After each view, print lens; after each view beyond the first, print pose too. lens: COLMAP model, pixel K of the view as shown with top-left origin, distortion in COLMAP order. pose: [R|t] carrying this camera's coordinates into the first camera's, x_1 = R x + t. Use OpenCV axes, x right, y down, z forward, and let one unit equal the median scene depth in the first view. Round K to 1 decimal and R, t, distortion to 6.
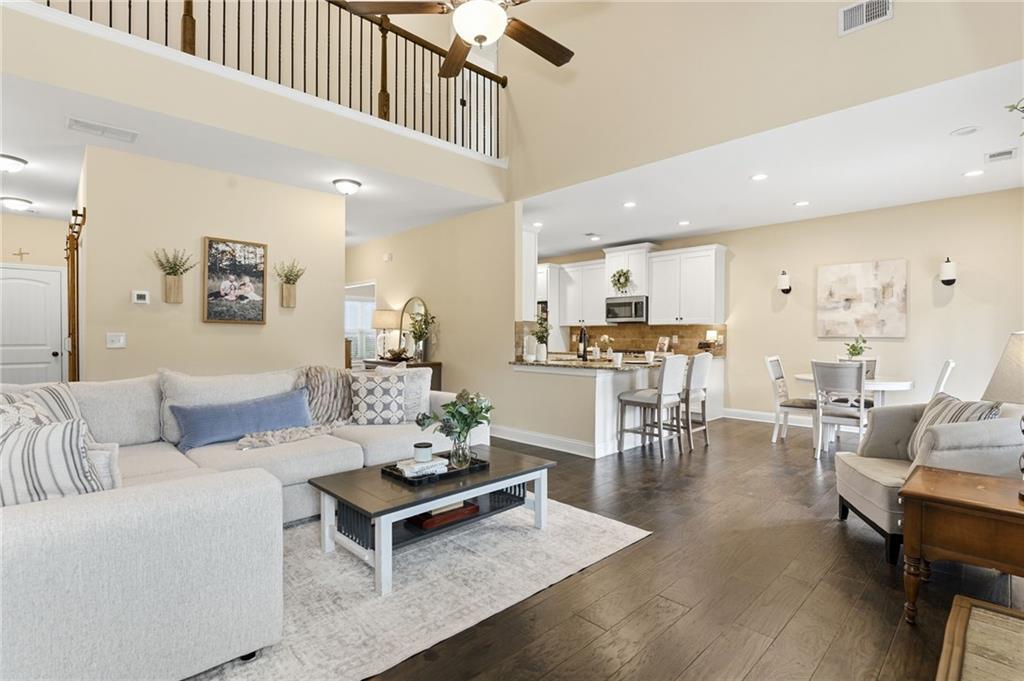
lens RADIAL K [[491.3, 0, 512.1], [0, 491.3, 334.8], [0, 0, 1]] dist [-0.001808, -0.000095]
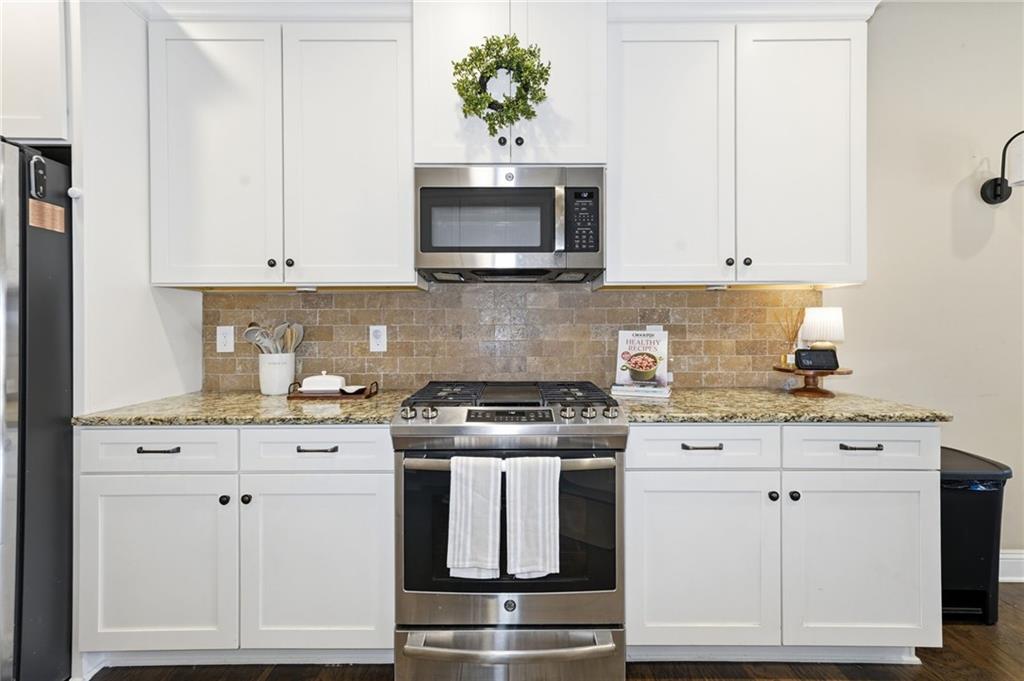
lens RADIAL K [[445.5, 0, 508.2], [0, 445.5, 331.6], [0, 0, 1]] dist [0.001286, -0.000156]
pose [[0.693082, -0.008402, 0.720810, 0.075995], [0.004518, 0.999963, 0.007312, 0.002671], [-0.720845, -0.001811, 0.693094, 0.898958]]
